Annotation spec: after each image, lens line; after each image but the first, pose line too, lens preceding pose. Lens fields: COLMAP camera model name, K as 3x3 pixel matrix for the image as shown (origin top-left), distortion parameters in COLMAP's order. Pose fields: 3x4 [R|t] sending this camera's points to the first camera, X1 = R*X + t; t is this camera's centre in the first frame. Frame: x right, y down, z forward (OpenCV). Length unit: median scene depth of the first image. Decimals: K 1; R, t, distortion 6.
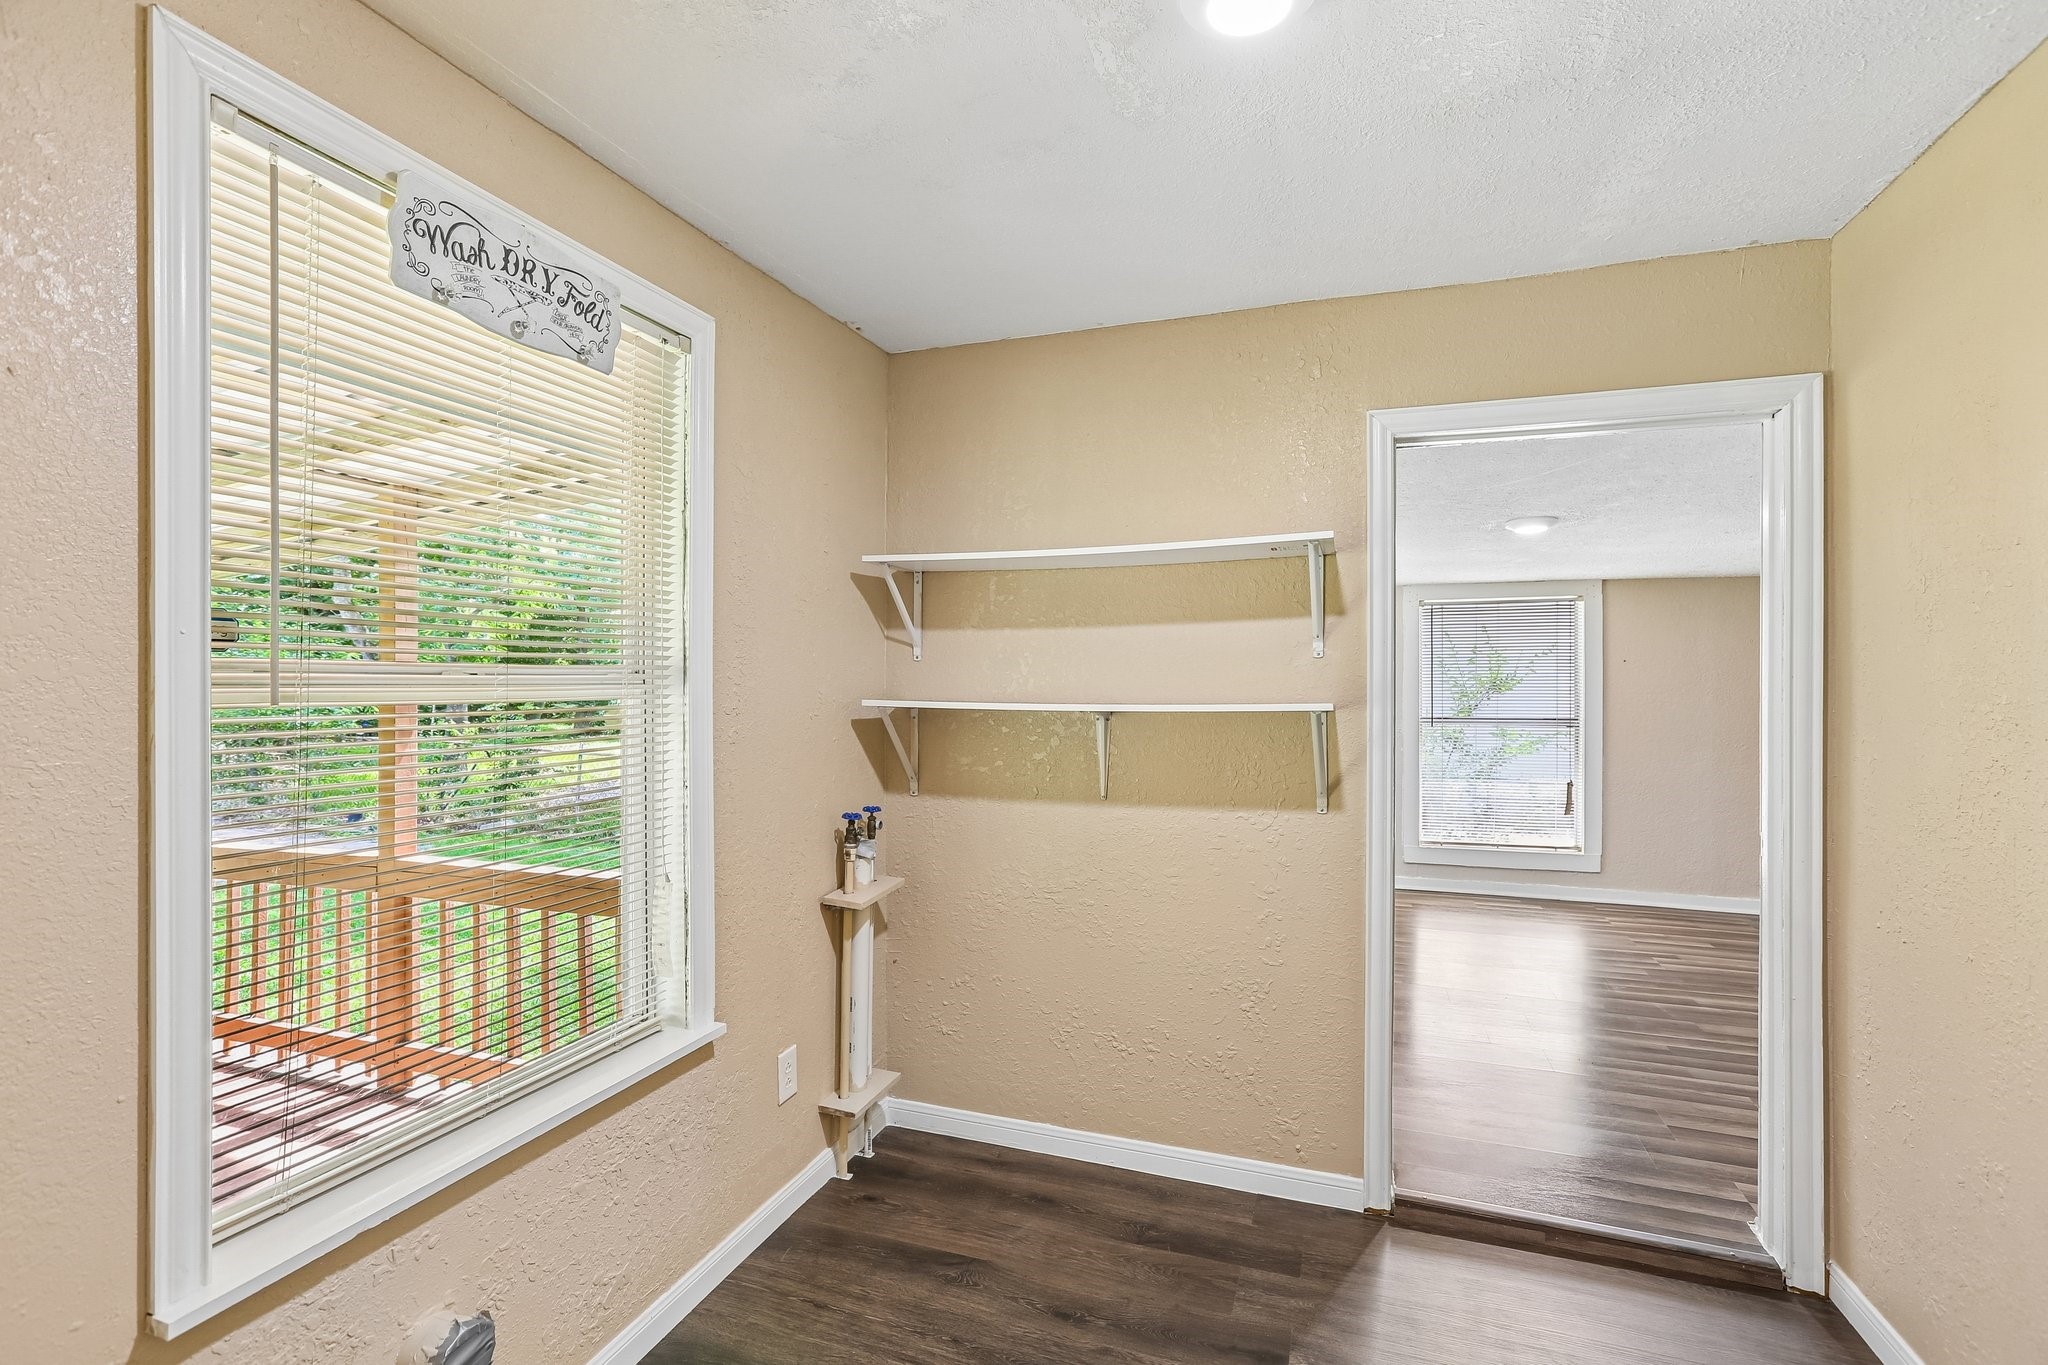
lens RADIAL K [[922.7, 0, 1035.9], [0, 922.7, 678.0], [0, 0, 1]] dist [-0.008334, 0.000821]
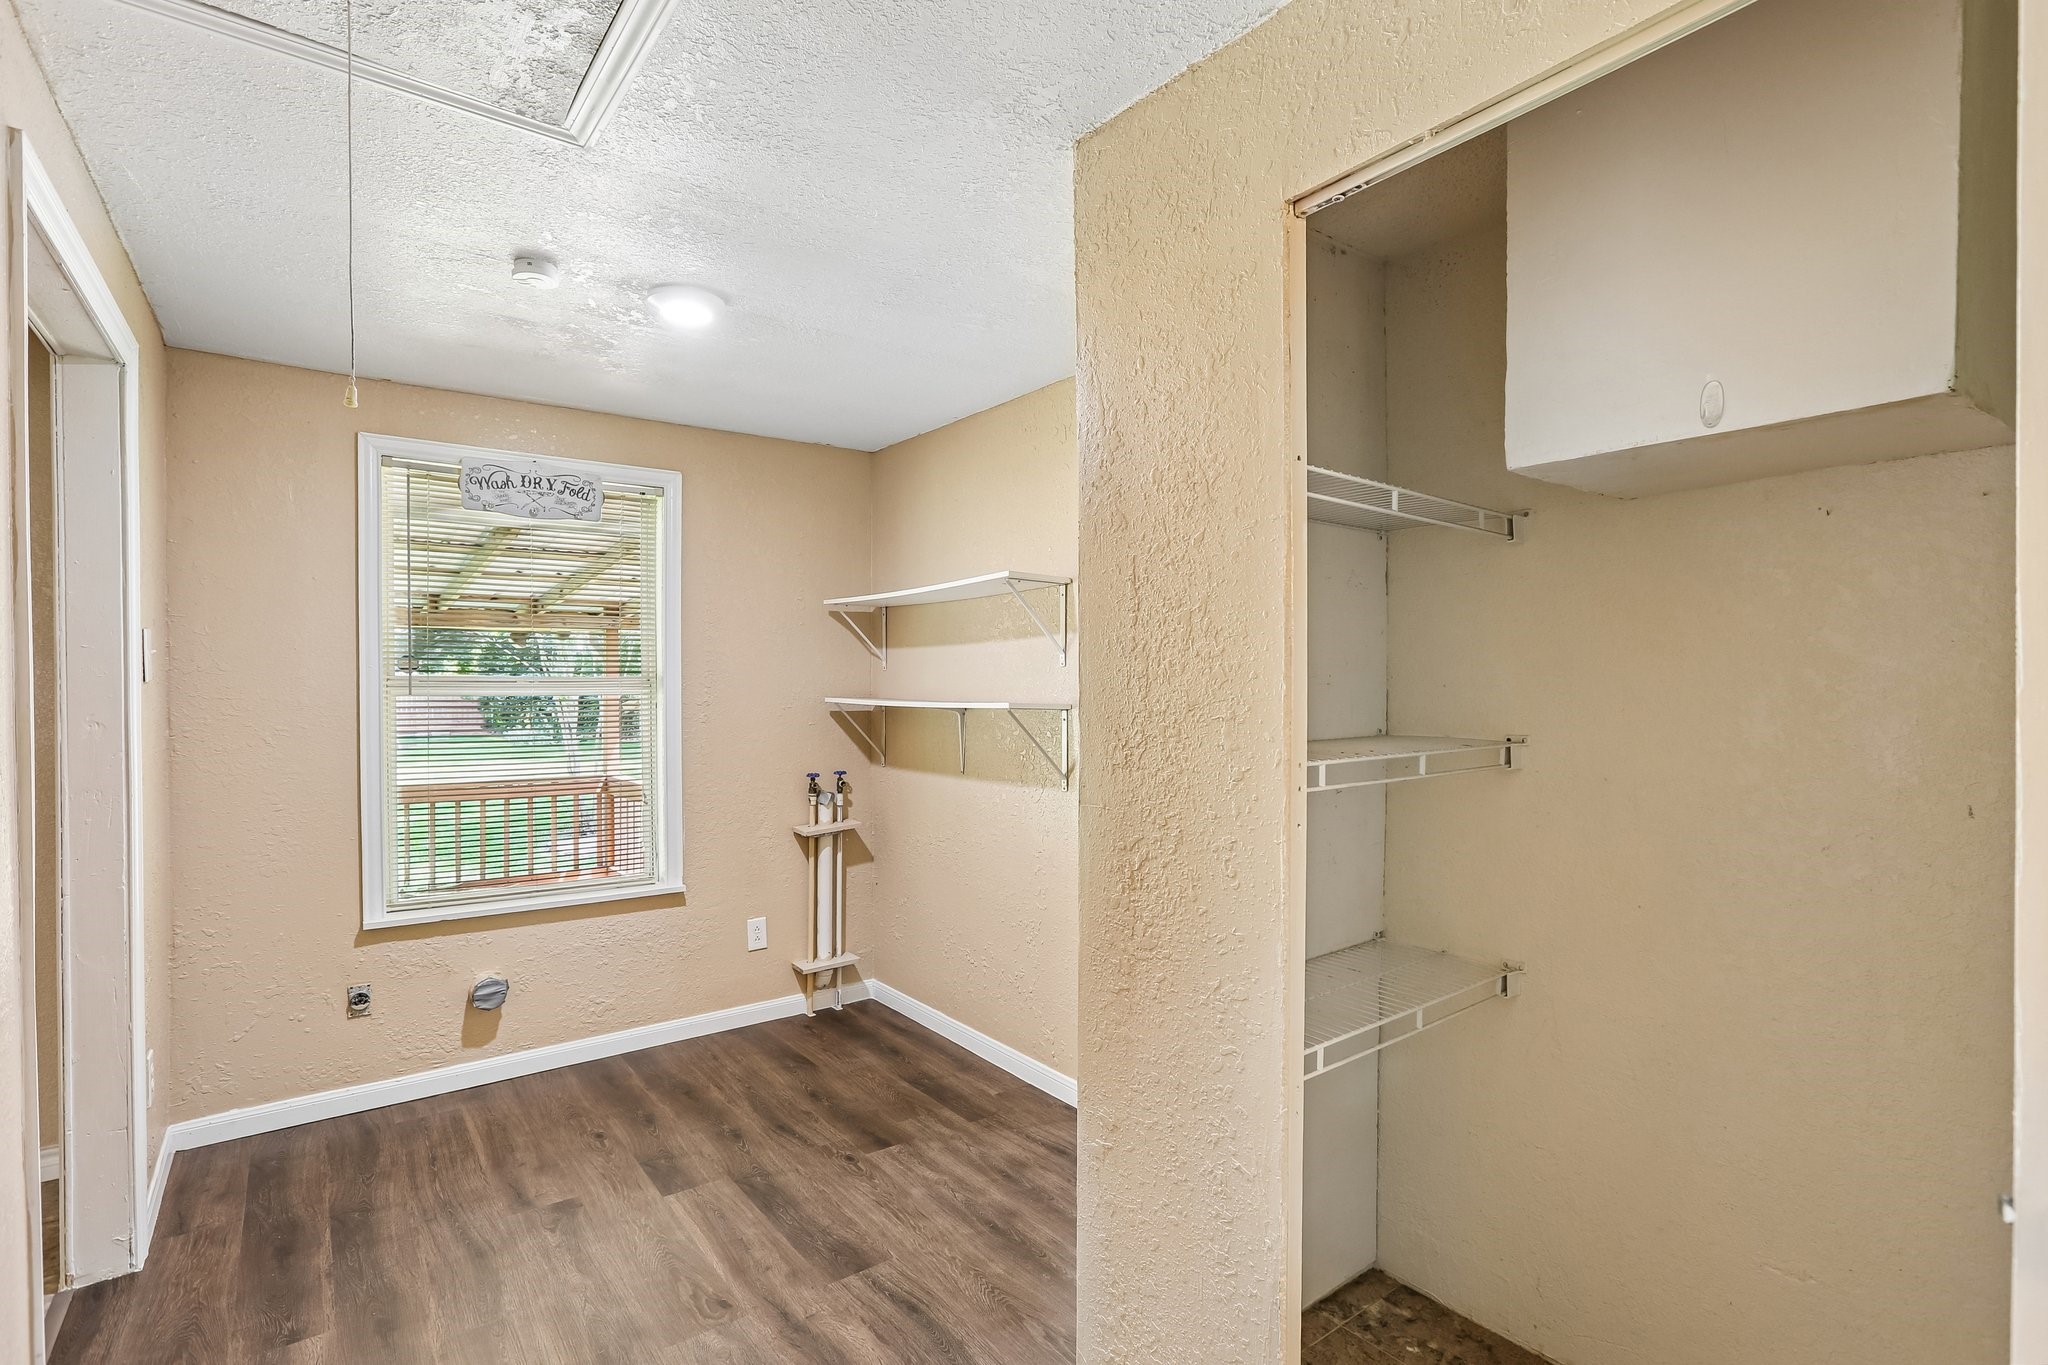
lens RADIAL K [[954.9, 0, 1030.1], [0, 954.9, 689.9], [0, 0, 1]] dist [-0.030265, 0.000869]
pose [[0.844046, 0.003579, -0.536259, 1.016853], [-0.000088, 0.999979, 0.006535, 0.001100], [0.536271, -0.005469, 0.844028, -0.125890]]
